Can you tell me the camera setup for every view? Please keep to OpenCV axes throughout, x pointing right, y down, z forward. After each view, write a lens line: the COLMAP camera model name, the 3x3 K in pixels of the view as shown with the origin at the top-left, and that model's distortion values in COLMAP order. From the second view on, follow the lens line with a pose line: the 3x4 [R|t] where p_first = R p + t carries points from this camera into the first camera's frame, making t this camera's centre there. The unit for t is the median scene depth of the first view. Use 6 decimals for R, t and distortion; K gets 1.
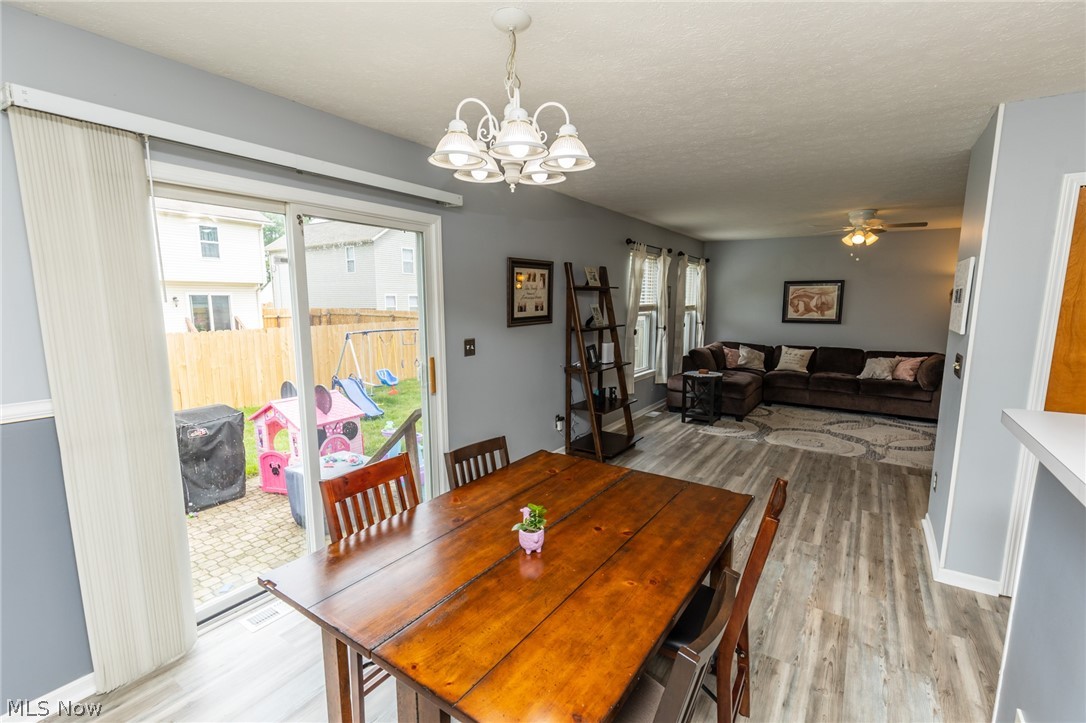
lens RADIAL K [[484.9, 0, 546.3], [0, 484.9, 369.3], [0, 0, 1]] dist [0.006551, -0.001846]
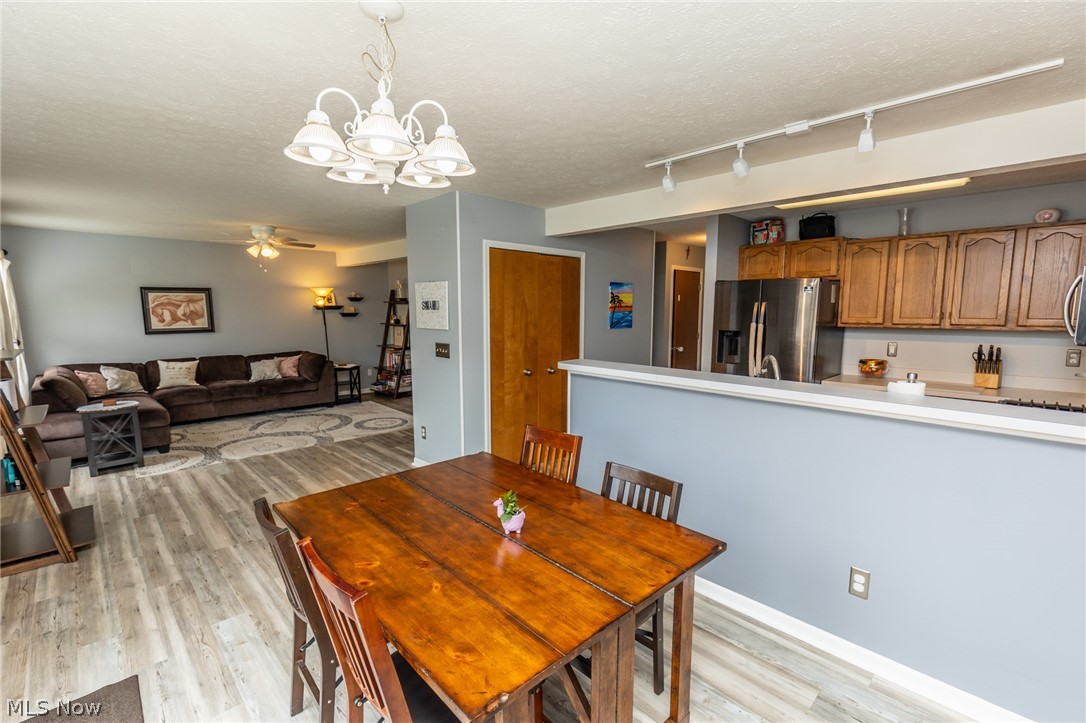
lens RADIAL K [[484.9, 0, 545.0], [0, 484.9, 366.8], [0, 0, 1]] dist [0.006551, -0.001846]
pose [[0.211482, -0.124762, 0.969386, -0.270676], [0.143580, 0.985025, 0.095451, -0.026258], [-0.966778, 0.118998, 0.226228, 0.158785]]
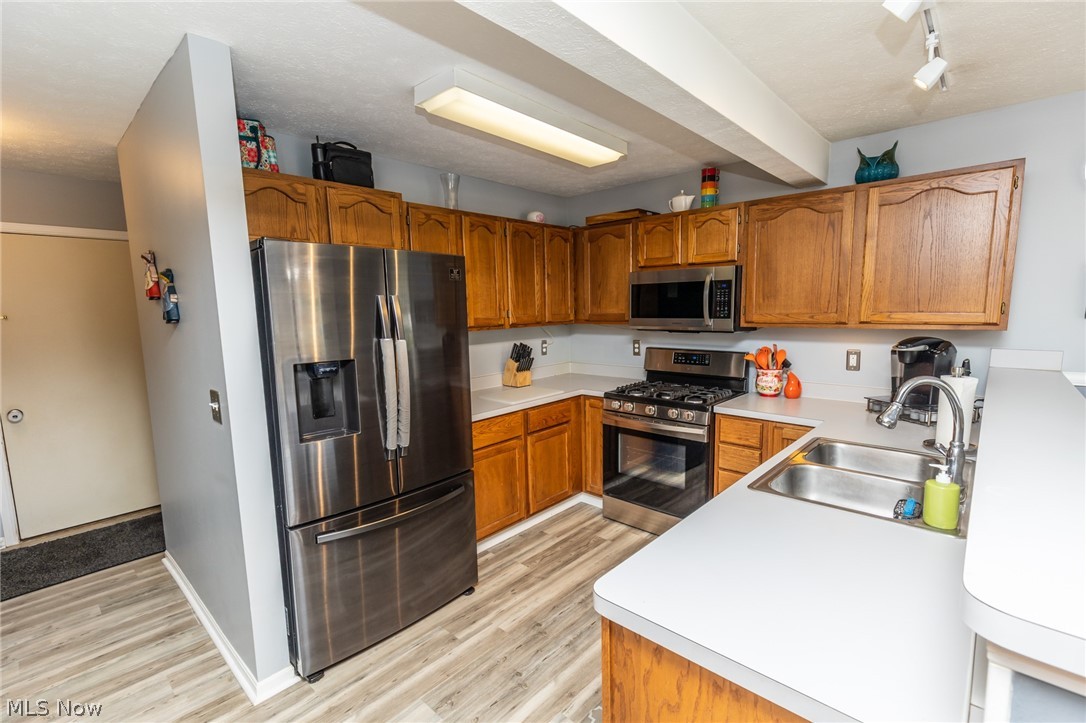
lens RADIAL K [[484.9, 0, 546.3], [0, 484.9, 366.9], [0, 0, 1]] dist [0.006551, -0.001846]
pose [[-0.988099, -0.009670, 0.153518, 0.351438], [0.032490, 0.962386, 0.269738, -0.046982], [-0.150352, 0.271515, -0.950618, 0.334241]]
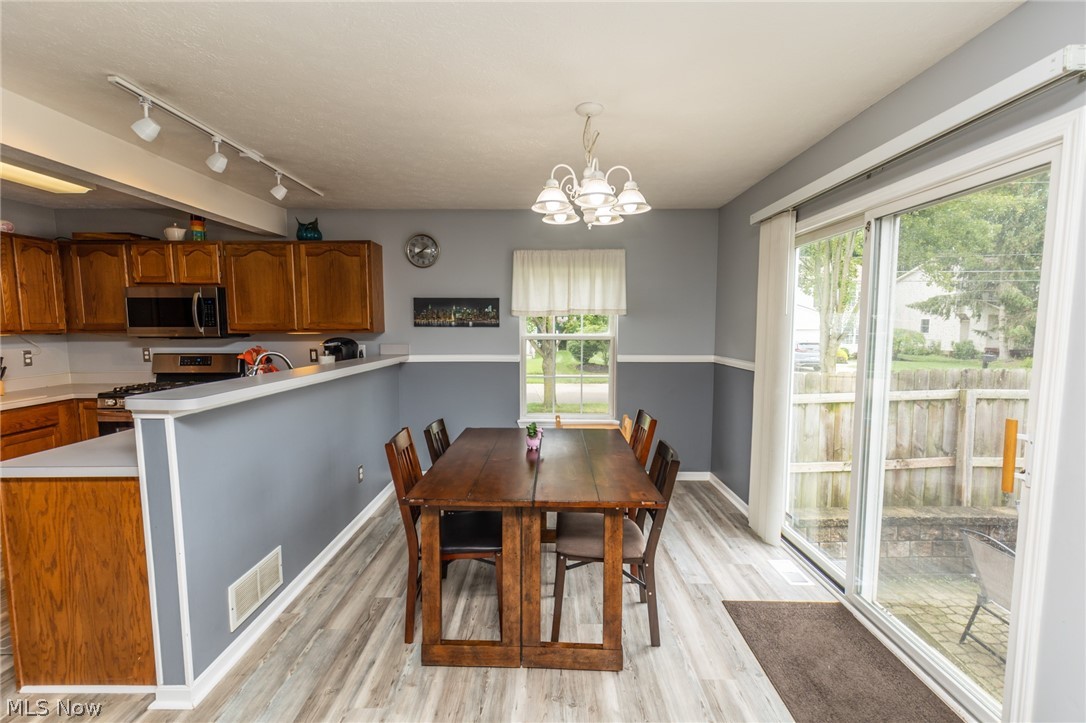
lens RADIAL K [[484.9, 0, 544.7], [0, 484.9, 367.6], [0, 0, 1]] dist [0.006551, -0.001846]
pose [[-0.835042, 0.043709, -0.548448, 0.231483], [-0.084148, 0.974965, 0.205820, -0.074265], [0.543713, 0.218019, -0.810459, 0.615063]]
